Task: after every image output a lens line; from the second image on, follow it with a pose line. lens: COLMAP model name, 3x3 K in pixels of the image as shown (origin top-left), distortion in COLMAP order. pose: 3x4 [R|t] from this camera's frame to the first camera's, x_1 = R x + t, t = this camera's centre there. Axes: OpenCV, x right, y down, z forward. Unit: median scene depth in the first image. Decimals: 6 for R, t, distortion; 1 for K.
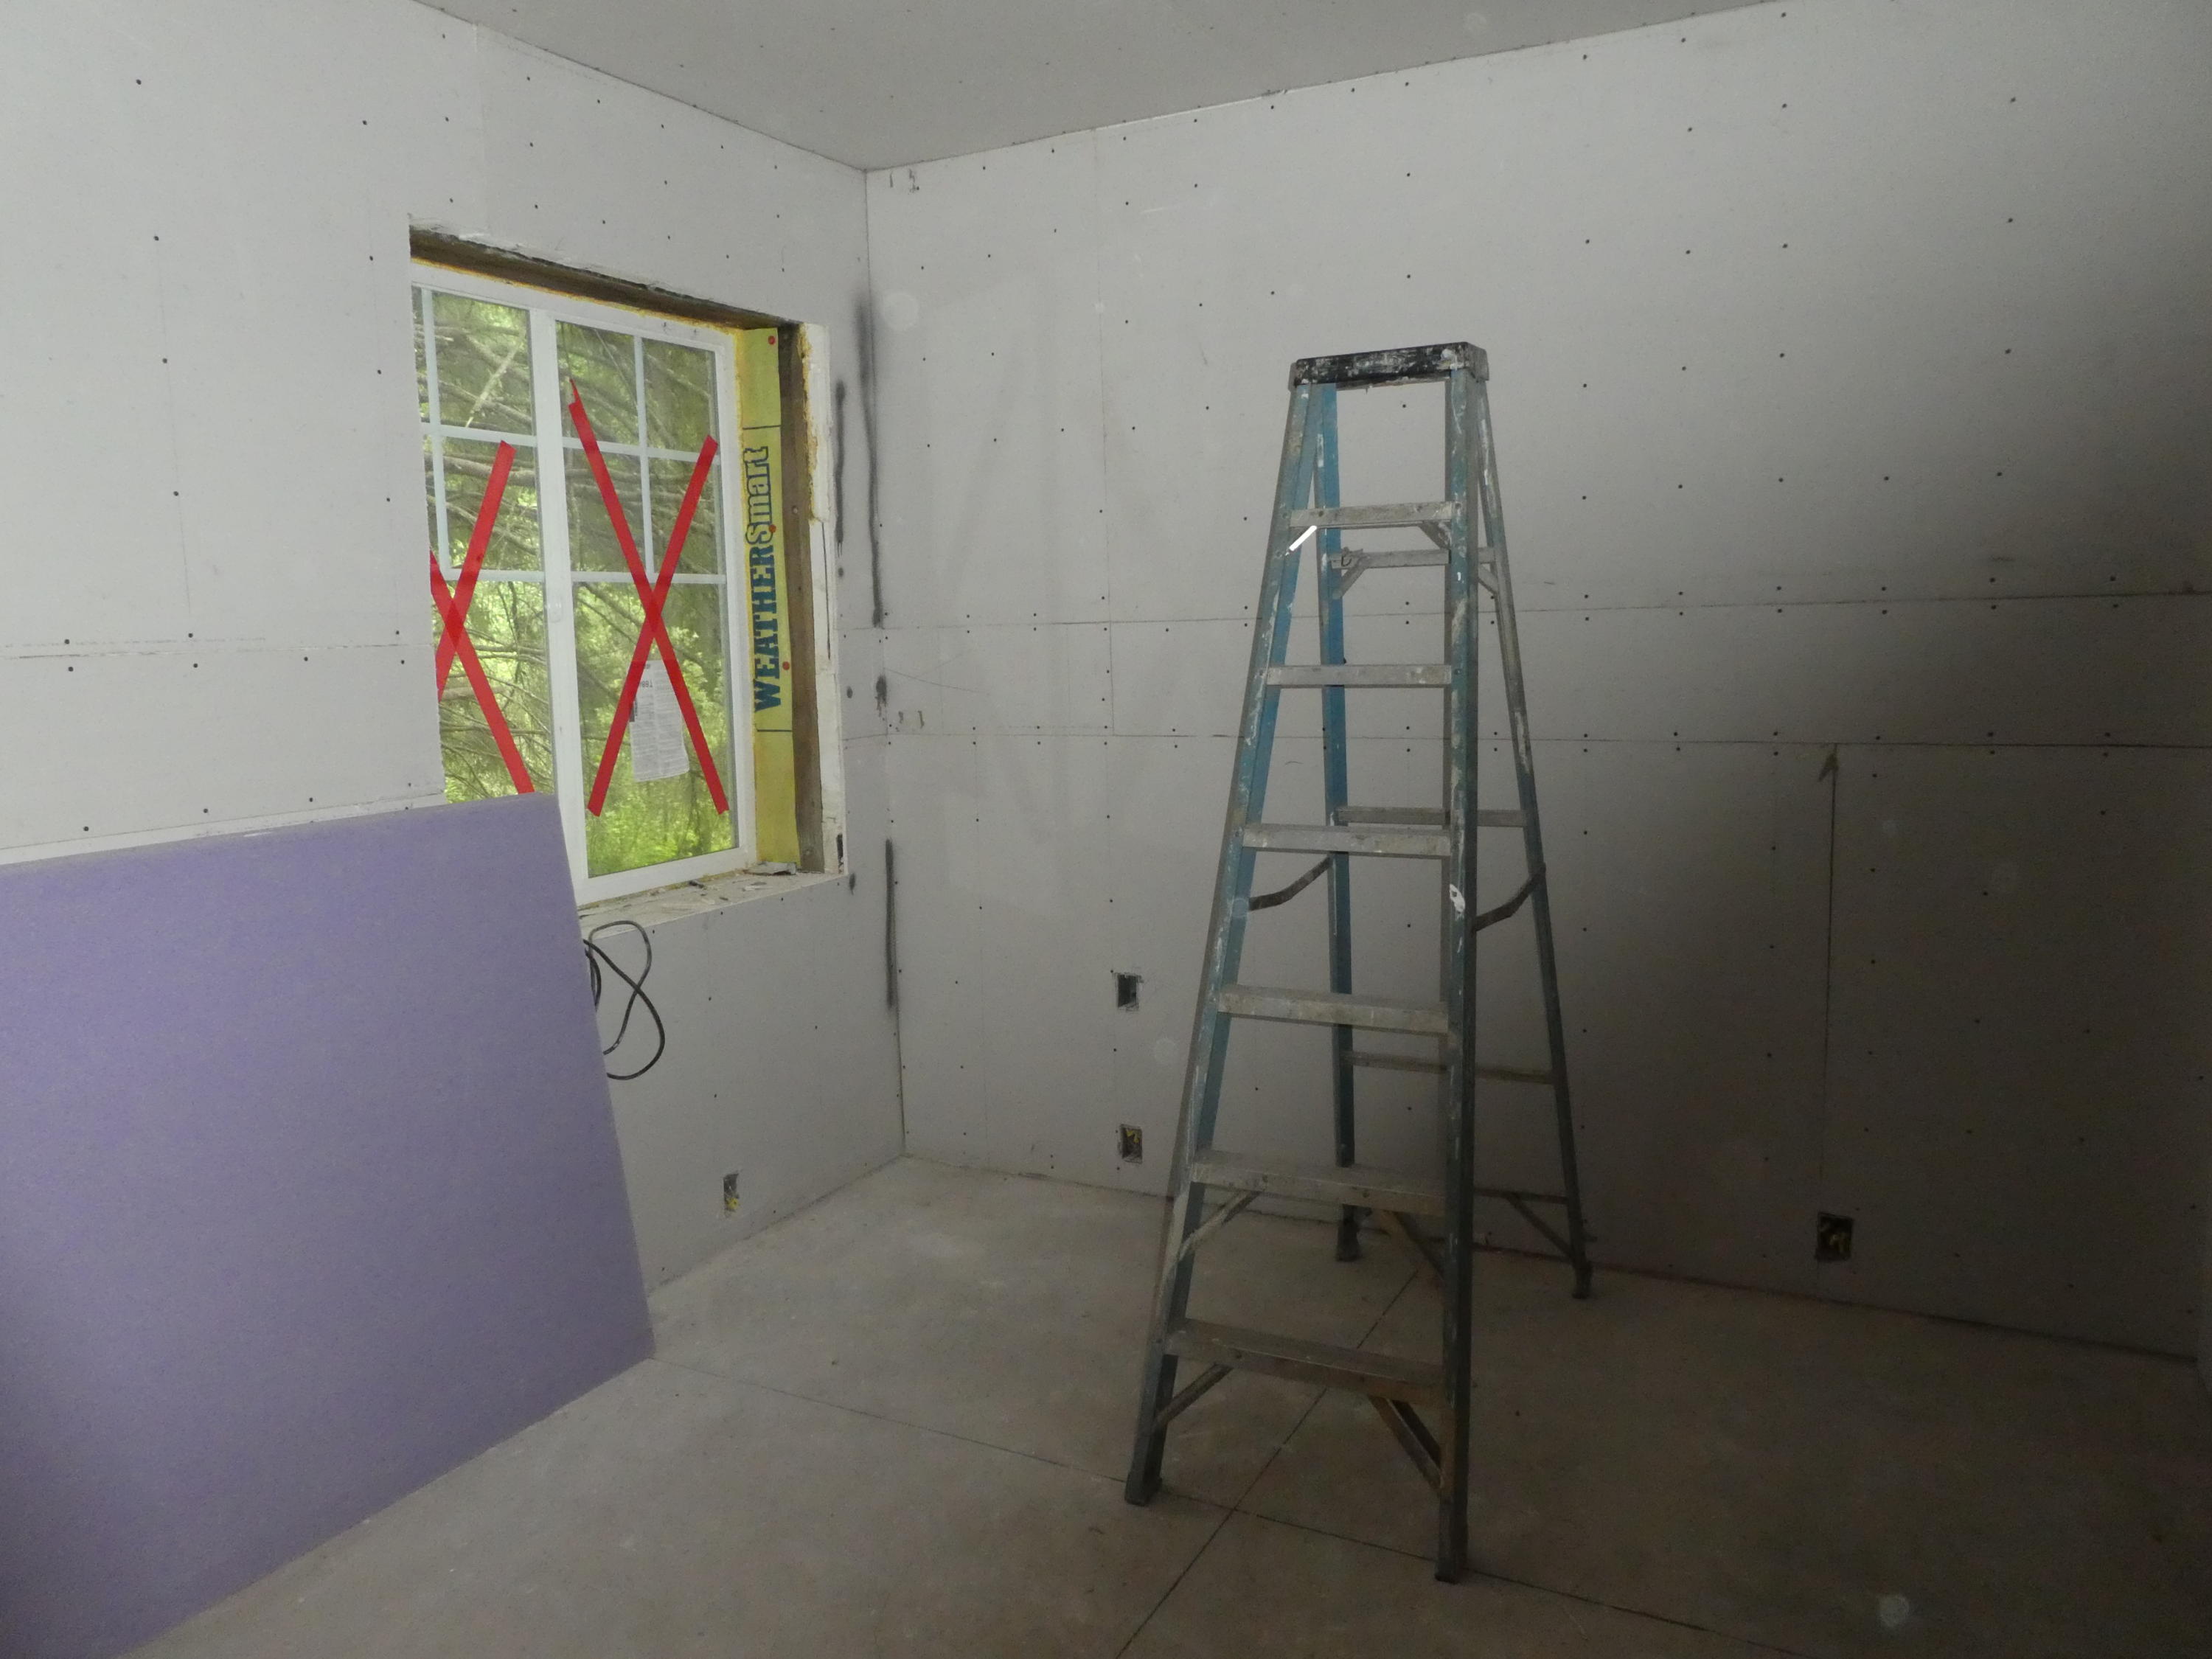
lens RADIAL K [[1603.3, 0, 1115.5], [0, 1603.3, 827.2], [0, 0, 1]] dist [-0.017610, 0.001683]
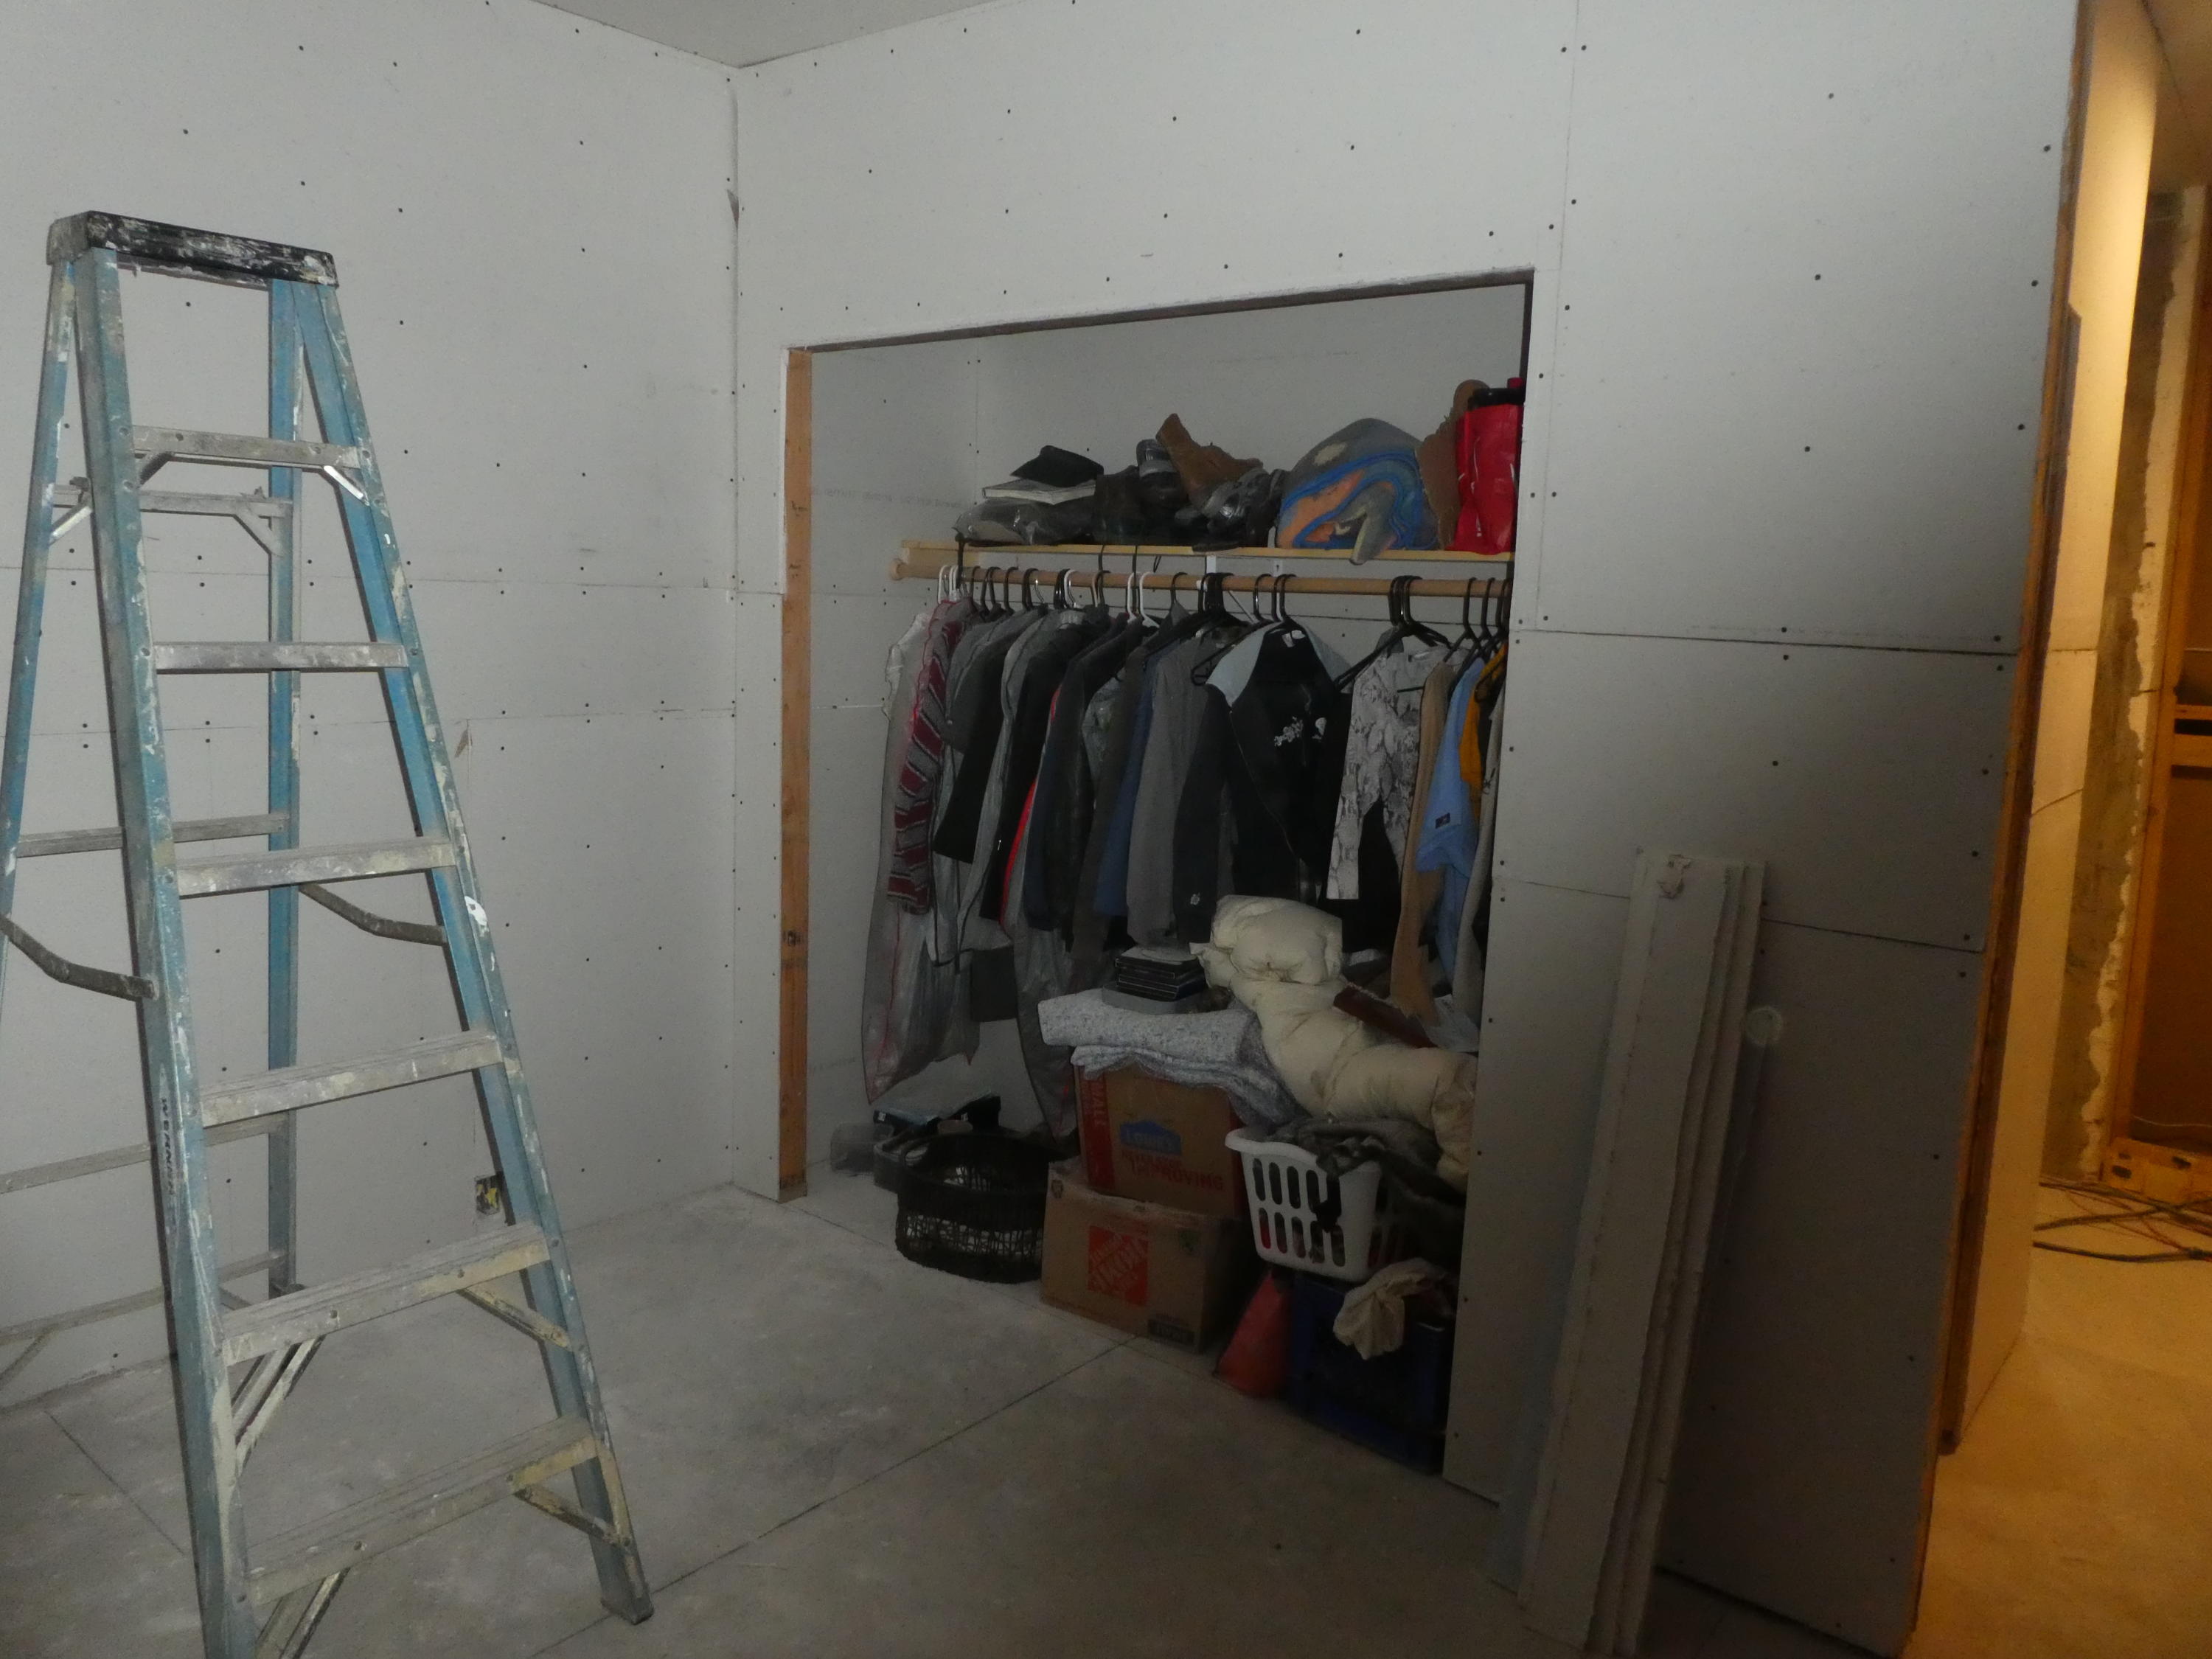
lens RADIAL K [[1603.3, 0, 1115.5], [0, 1603.3, 827.2], [0, 0, 1]] dist [-0.017610, 0.001683]
pose [[0.206739, -0.107069, 0.972520, -0.518367], [0.083559, 0.992295, 0.091483, -0.048193], [-0.974821, 0.062350, 0.214093, 0.432894]]
